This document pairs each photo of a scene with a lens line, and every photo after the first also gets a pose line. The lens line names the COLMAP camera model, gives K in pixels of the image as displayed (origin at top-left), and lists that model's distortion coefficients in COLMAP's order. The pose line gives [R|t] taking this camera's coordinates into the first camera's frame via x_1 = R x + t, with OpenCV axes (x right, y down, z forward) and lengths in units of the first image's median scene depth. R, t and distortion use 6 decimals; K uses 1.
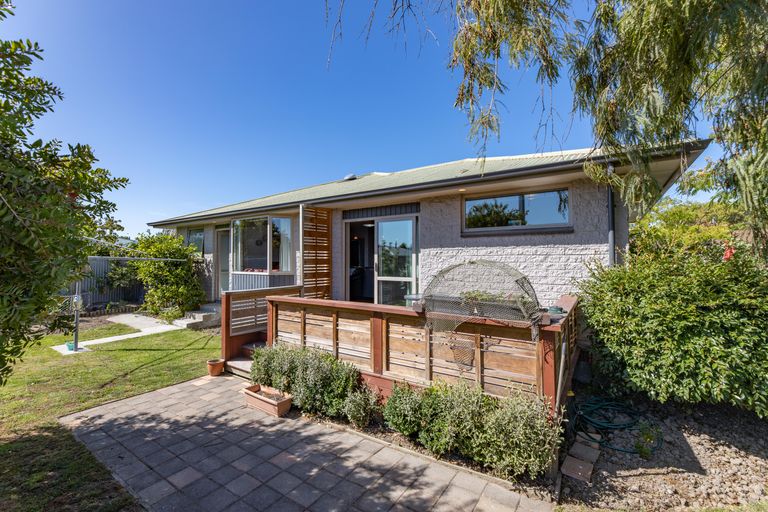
lens RADIAL K [[327.5, 0, 384.6], [0, 327.5, 256.5], [0, 0, 1]] dist [-0.000825, -0.000037]
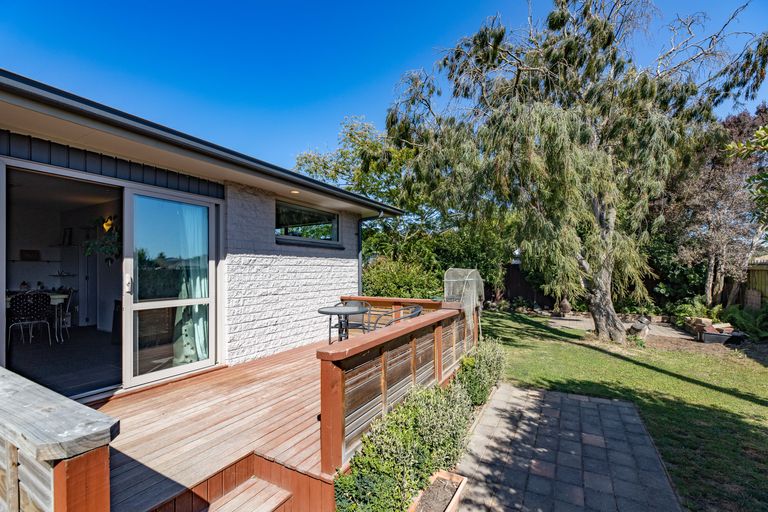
lens RADIAL K [[327.5, 0, 382.6], [0, 327.5, 269.4], [0, 0, 1]] dist [-0.000825, -0.000037]
pose [[-0.078899, 0.002975, 0.996878, -0.761029], [-0.002861, 0.999991, -0.003211, 0.011860], [-0.996879, -0.003105, -0.078890, 0.944866]]
